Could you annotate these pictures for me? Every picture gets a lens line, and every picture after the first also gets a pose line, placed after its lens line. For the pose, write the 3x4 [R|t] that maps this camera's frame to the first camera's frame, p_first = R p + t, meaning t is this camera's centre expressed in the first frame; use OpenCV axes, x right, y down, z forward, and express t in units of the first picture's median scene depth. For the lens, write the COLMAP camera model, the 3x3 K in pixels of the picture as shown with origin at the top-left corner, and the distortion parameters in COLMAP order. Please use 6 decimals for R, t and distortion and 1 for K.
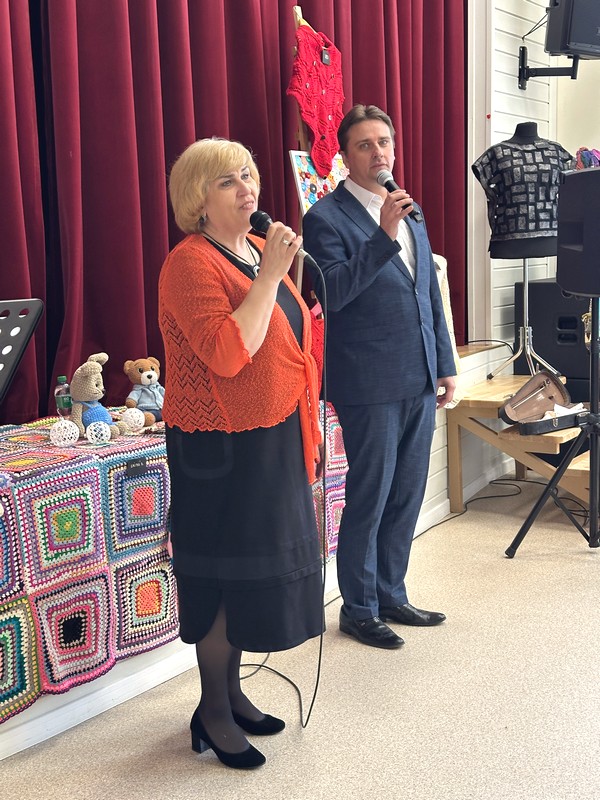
lens RADIAL K [[1126.1, 0, 307.9], [0, 1126.1, 396.0], [0, 0, 1]] dist [0.201842, -0.395548]
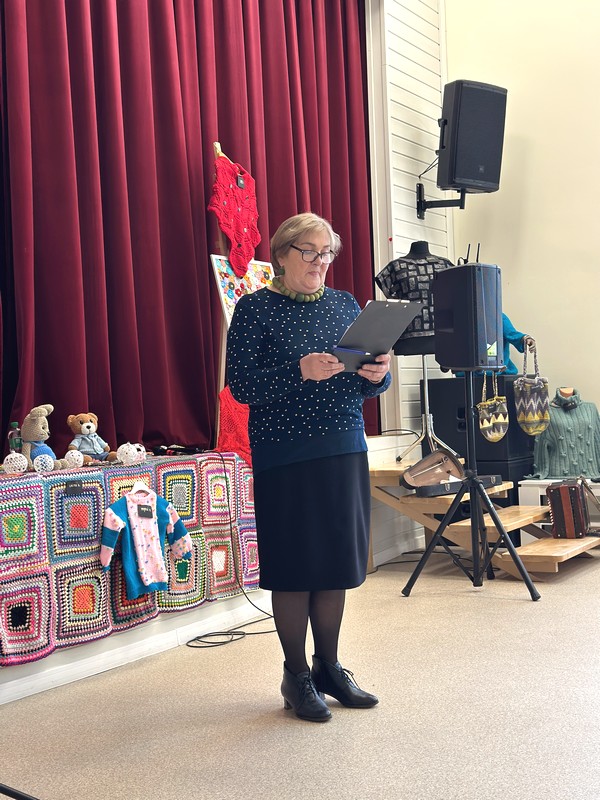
lens RADIAL K [[1108.7, 0, 300.0], [0, 1108.7, 400.0], [0, 0, 1]] dist [0.201727, -0.411214]
pose [[0.999498, -0.016348, 0.027152, 0.042447], [0.019768, 0.991198, -0.130904, 0.090960], [-0.024773, 0.131375, 0.991023, -0.150675]]
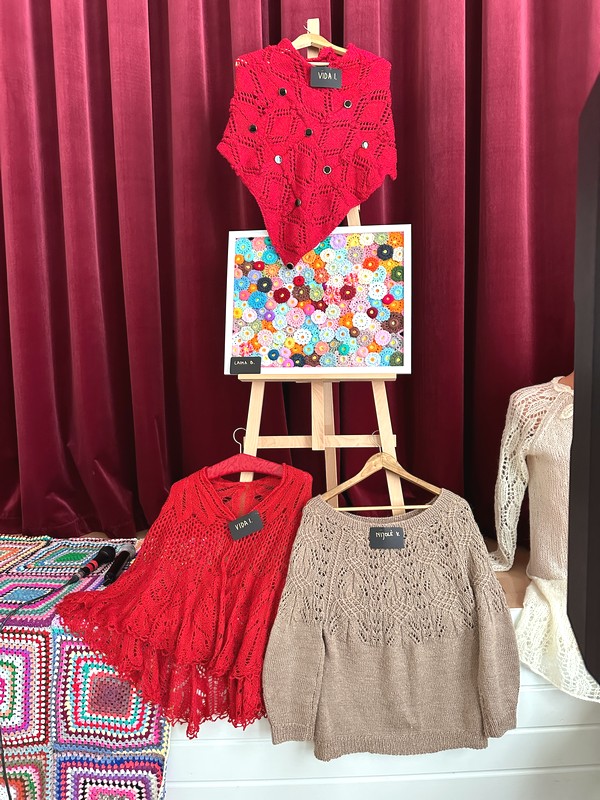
lens RADIAL K [[553.4, 0, 300.0], [0, 553.4, 400.0], [0, 0, 1]] dist [0.004262, 0.000683]
pose [[0.477511, 0.101099, -0.872790, 0.296747], [-0.108276, 0.992557, 0.055733, -0.134524], [0.871928, 0.067889, 0.484904, 0.852555]]
